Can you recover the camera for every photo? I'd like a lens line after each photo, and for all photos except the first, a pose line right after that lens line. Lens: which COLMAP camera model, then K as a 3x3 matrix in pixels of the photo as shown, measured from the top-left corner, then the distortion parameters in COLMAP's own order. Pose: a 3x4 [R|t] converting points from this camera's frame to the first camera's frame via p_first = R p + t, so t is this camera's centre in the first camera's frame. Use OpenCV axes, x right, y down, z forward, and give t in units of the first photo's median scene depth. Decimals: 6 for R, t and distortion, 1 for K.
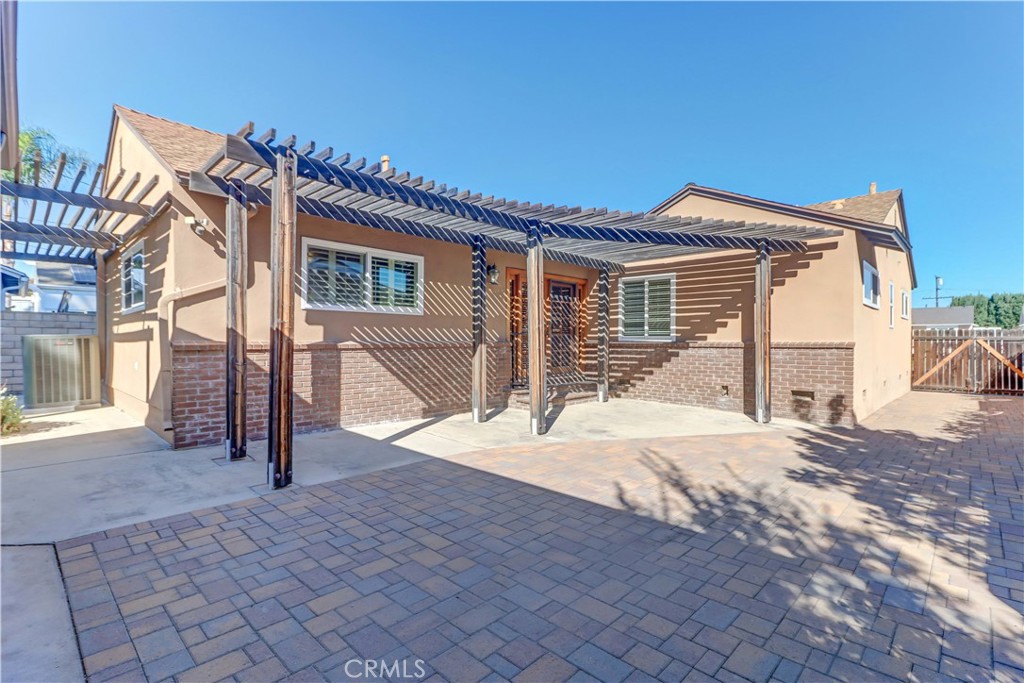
lens RADIAL K [[474.9, 0, 512.1], [0, 474.9, 345.4], [0, 0, 1]] dist [0.014637, -0.010772]
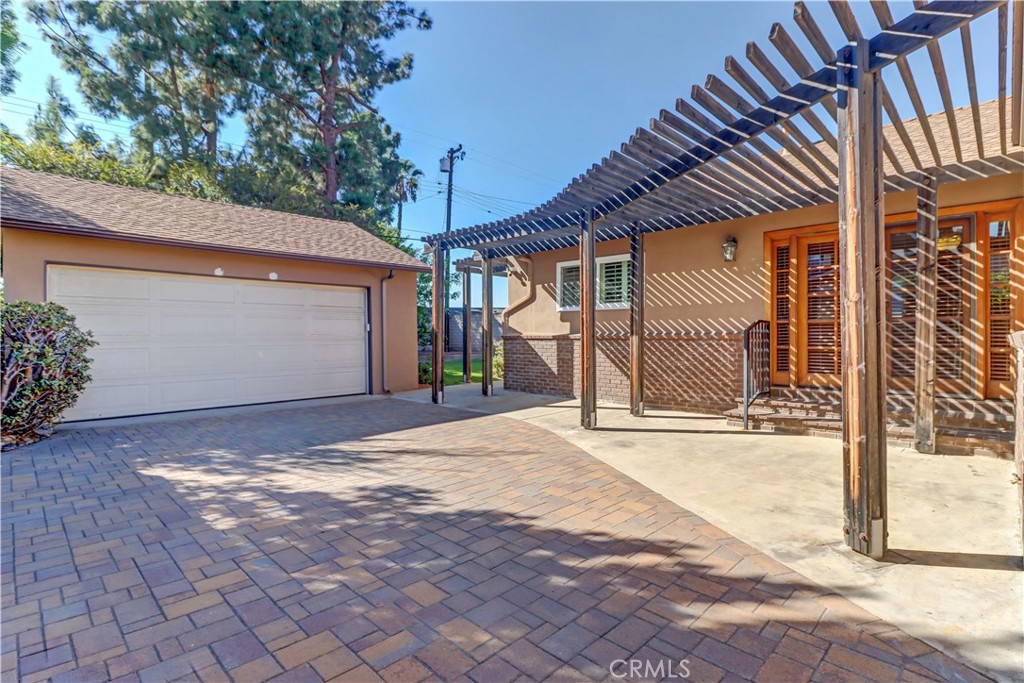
lens RADIAL K [[472.2, 0, 515.0], [0, 472.2, 336.8], [0, 0, 1]] dist [0.001515, 0.000166]
pose [[0.017934, -0.000512, -0.999839, 1.012011], [-0.005217, 0.999986, -0.000606, 0.003517], [0.999826, 0.005227, 0.017931, 0.830774]]
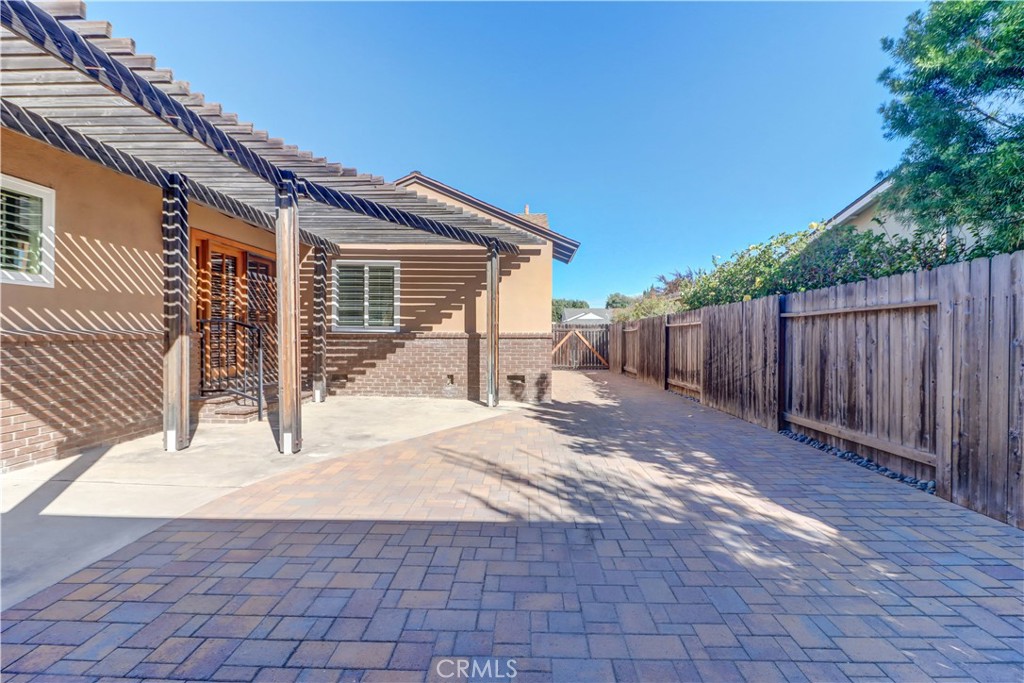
lens RADIAL K [[474.9, 0, 513.8], [0, 474.9, 335.4], [0, 0, 1]] dist [0.014637, -0.010772]
pose [[0.729166, -0.002705, 0.684332, -0.209924], [0.002531, 0.999996, 0.001256, -0.002189], [-0.684333, 0.000816, 0.729170, 0.194024]]
